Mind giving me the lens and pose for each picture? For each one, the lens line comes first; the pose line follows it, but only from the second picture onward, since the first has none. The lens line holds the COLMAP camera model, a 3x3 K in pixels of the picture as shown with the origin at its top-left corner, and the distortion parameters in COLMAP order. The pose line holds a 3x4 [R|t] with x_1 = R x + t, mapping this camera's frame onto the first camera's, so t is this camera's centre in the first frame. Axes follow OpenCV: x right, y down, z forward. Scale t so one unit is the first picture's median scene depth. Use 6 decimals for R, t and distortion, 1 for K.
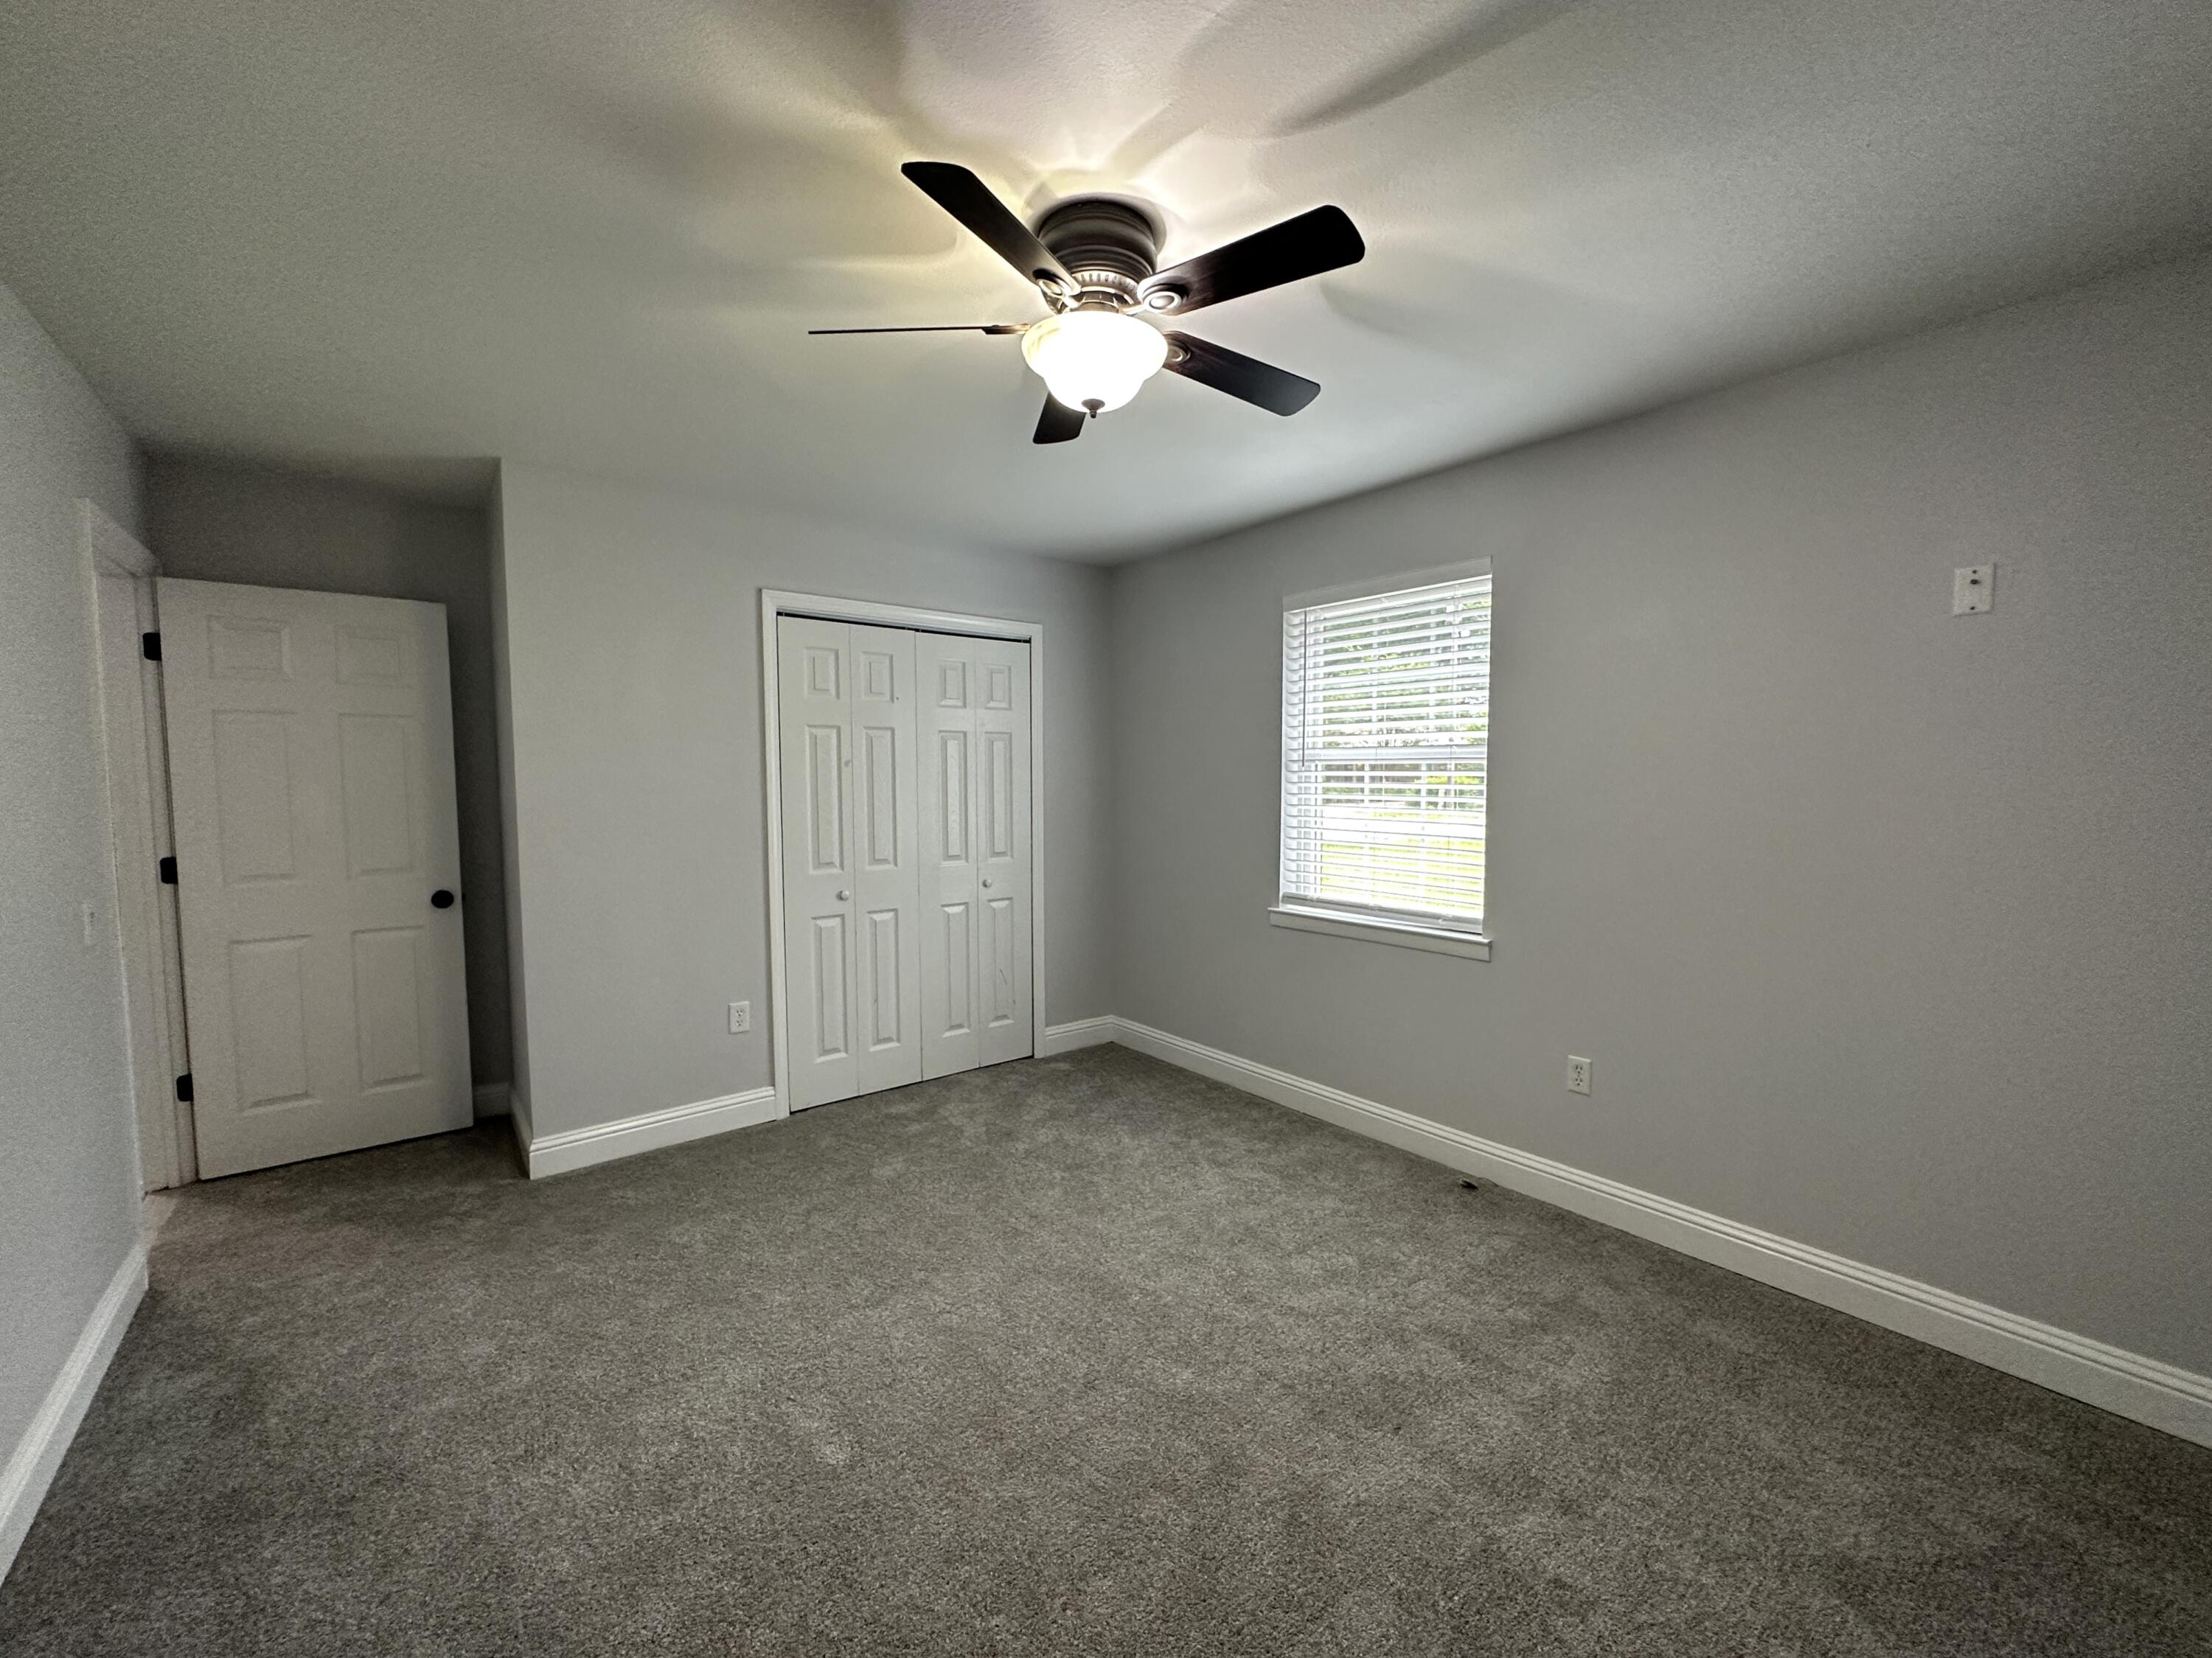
lens RADIAL K [[887.5, 0, 1103.9], [0, 887.5, 832.7], [0, 0, 1]] dist [0.001003, 0.000358]
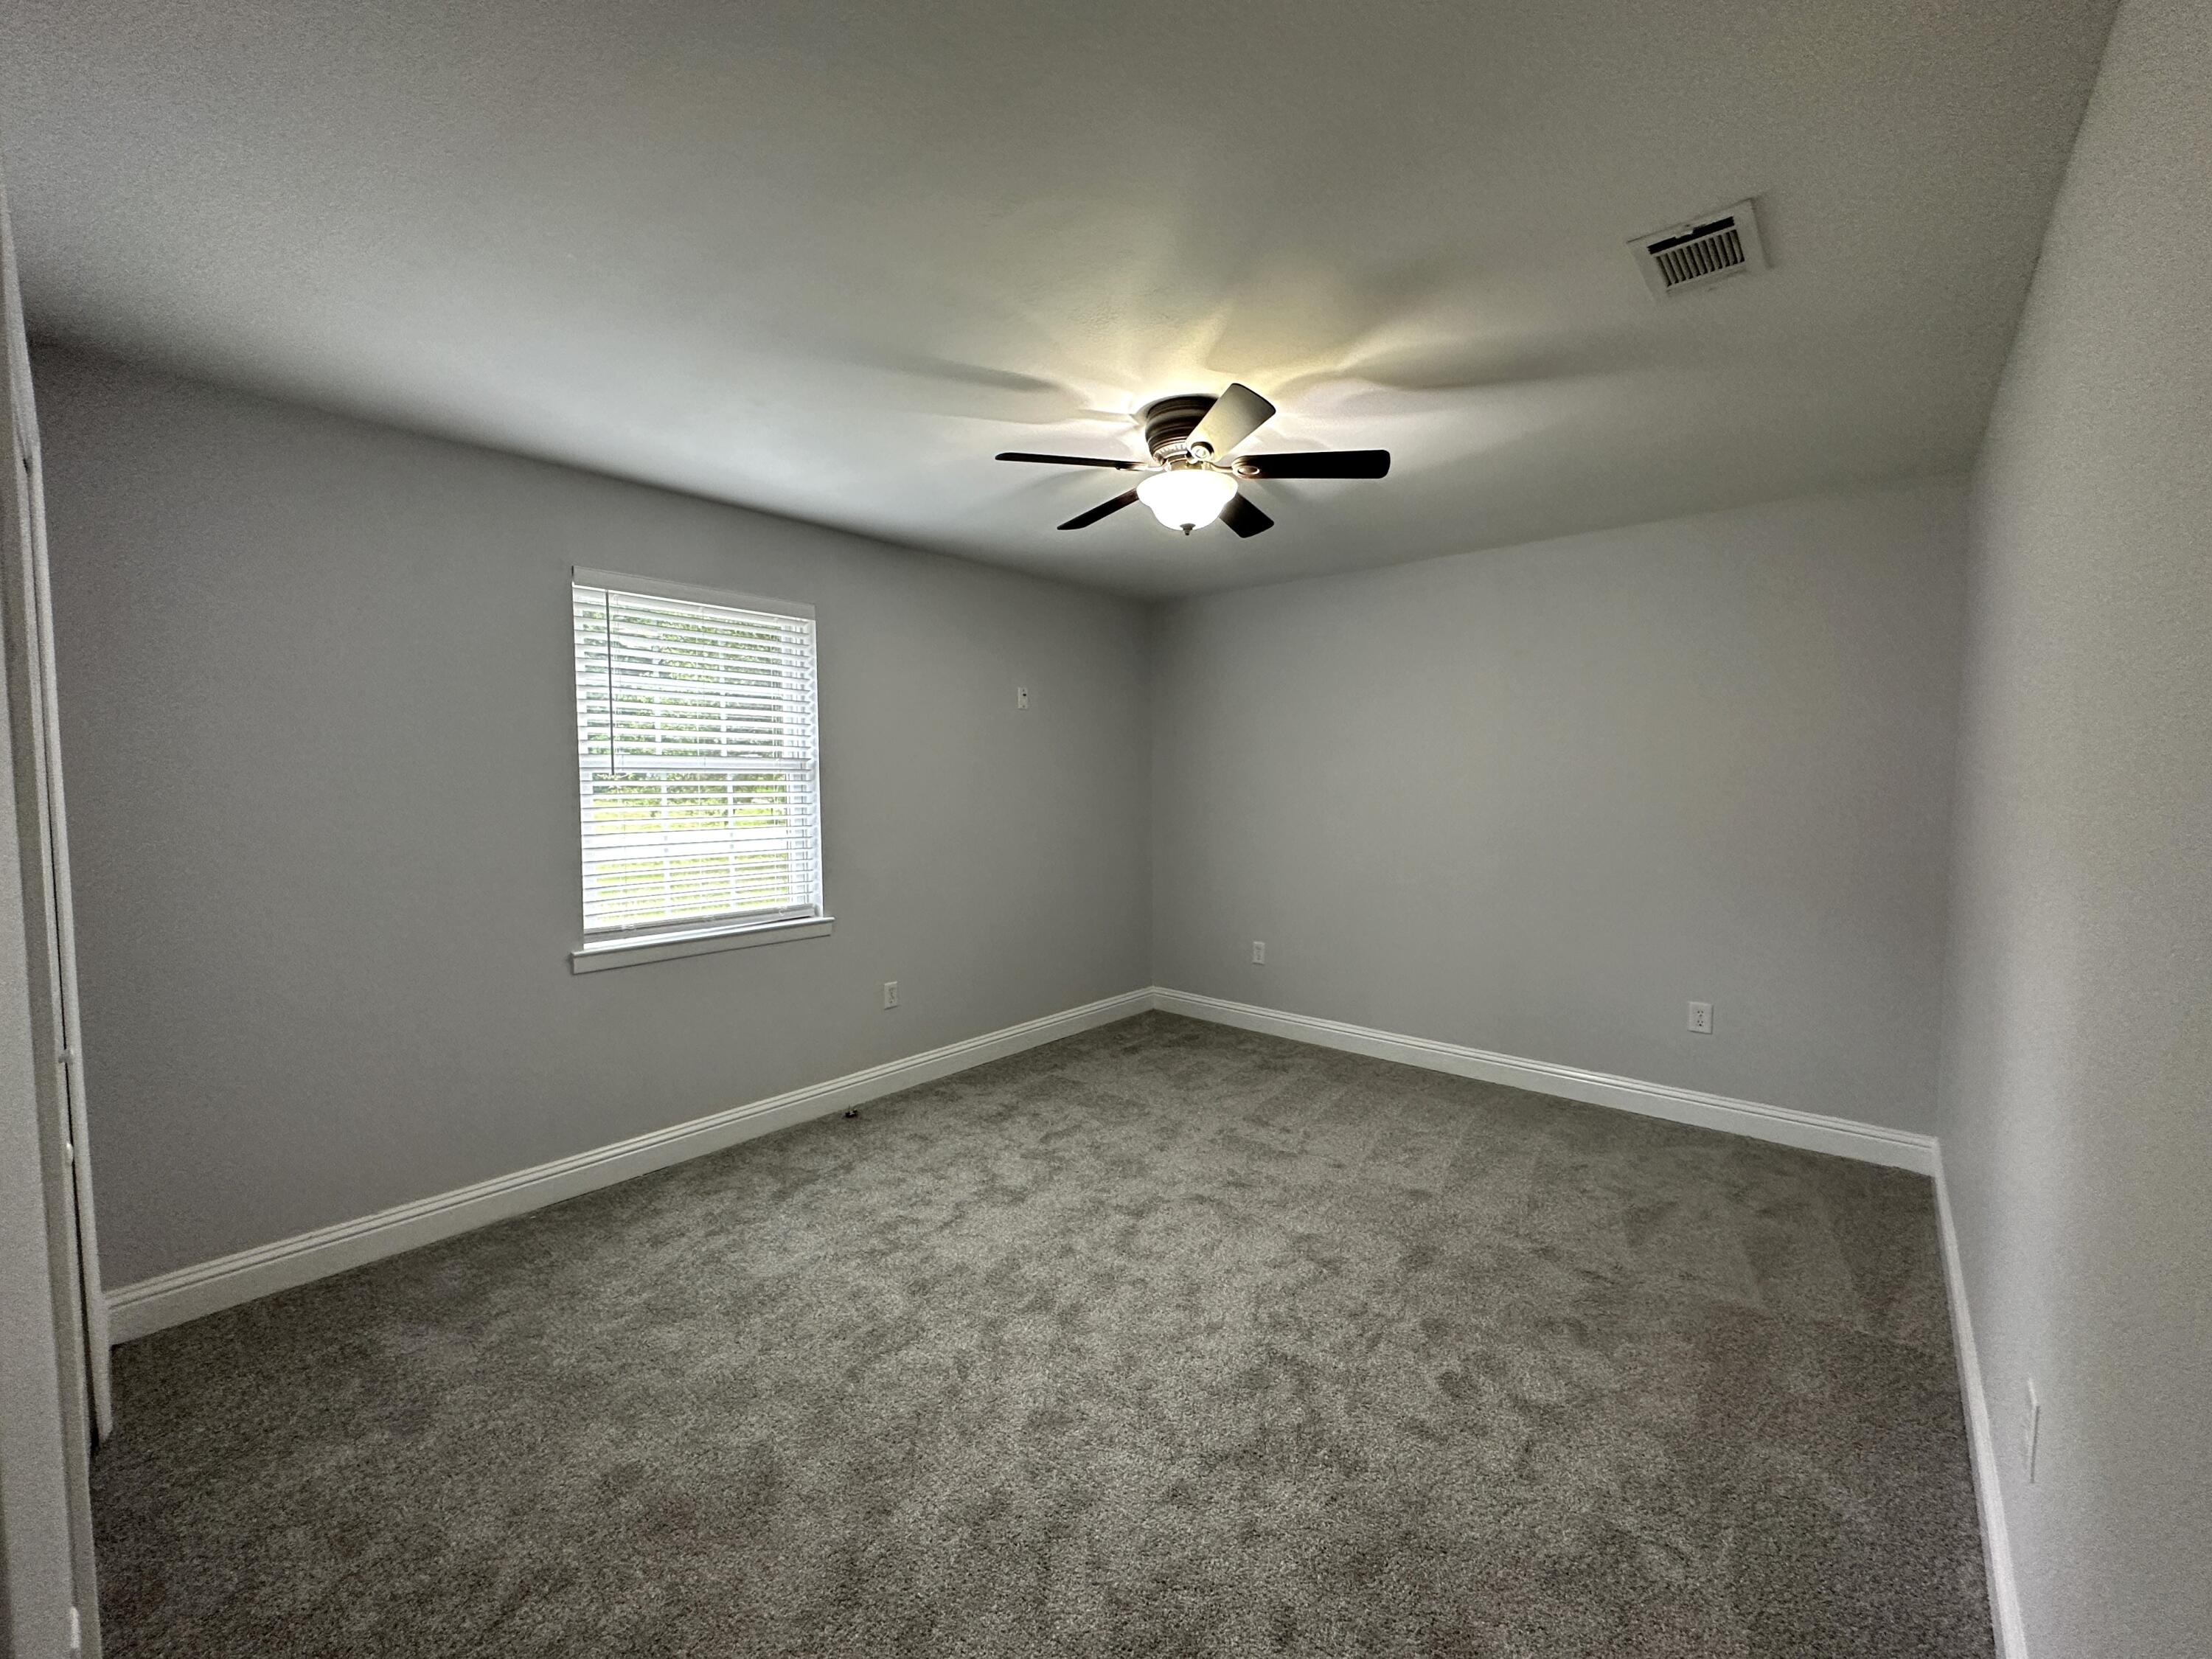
lens RADIAL K [[887.6, 0, 1103.9], [0, 887.6, 833.2], [0, 0, 1]] dist [0.001003, 0.000358]
pose [[-0.181545, -0.056790, 0.981741, -0.829287], [0.068765, 0.995154, 0.070282, -0.055505], [-0.980975, 0.080268, -0.176760, 0.822620]]
